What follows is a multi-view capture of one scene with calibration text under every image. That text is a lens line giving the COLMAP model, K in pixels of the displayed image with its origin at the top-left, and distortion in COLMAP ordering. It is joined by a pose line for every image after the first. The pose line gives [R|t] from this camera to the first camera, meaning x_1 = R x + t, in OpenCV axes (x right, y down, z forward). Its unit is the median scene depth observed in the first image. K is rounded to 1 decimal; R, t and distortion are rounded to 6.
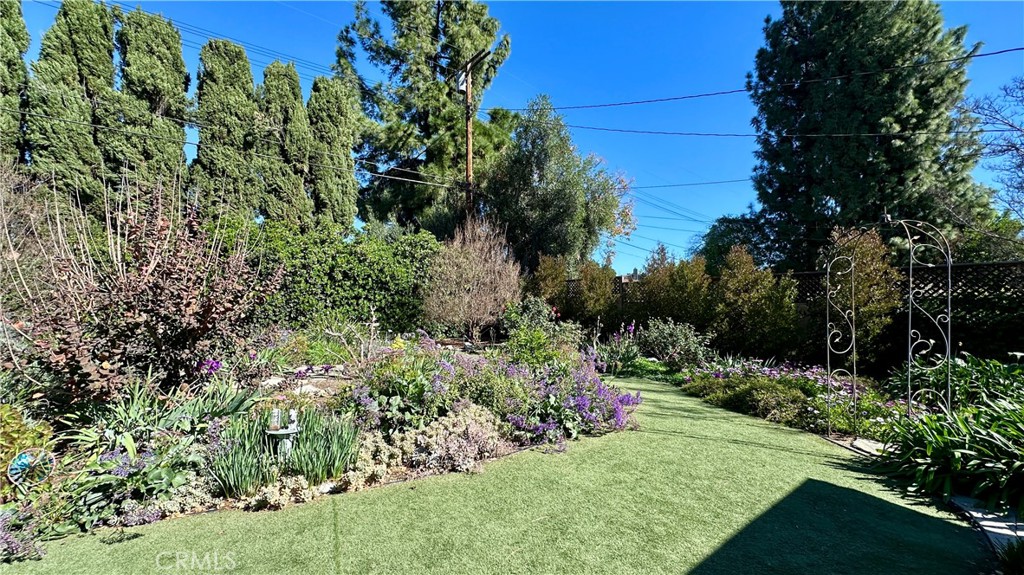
lens RADIAL K [[409.1, 0, 511.5], [0, 409.1, 288.5], [0, 0, 1]] dist [-0.004000, 0.000686]
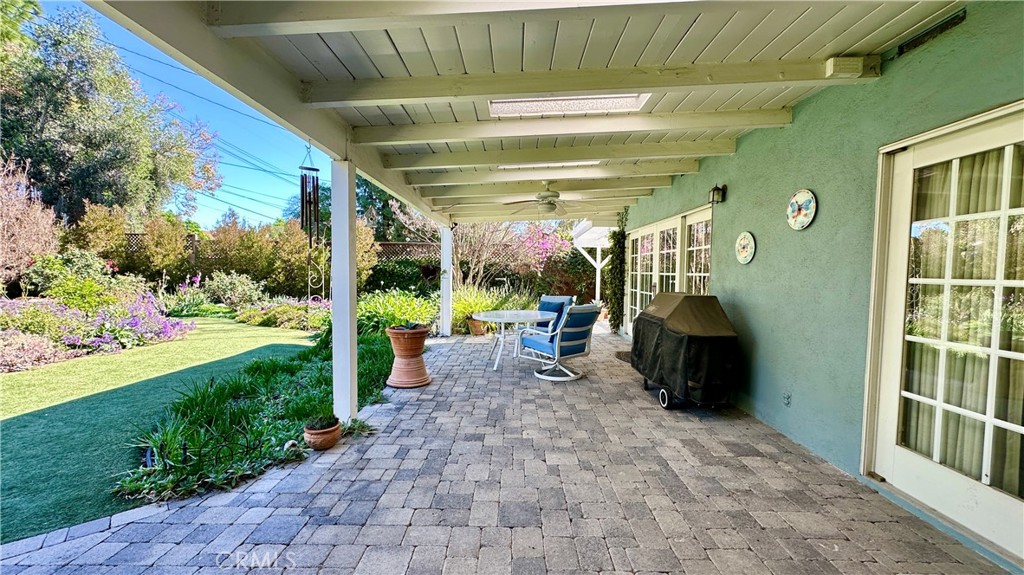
lens RADIAL K [[410.0, 0, 511.4], [0, 410.0, 288.3], [0, 0, 1]] dist [-0.003106, -0.000054]
pose [[0.639221, -0.029481, 0.768458, -0.029804], [-0.047994, 0.995788, 0.078124, -0.010423], [-0.767524, -0.086819, 0.635113, -0.317426]]
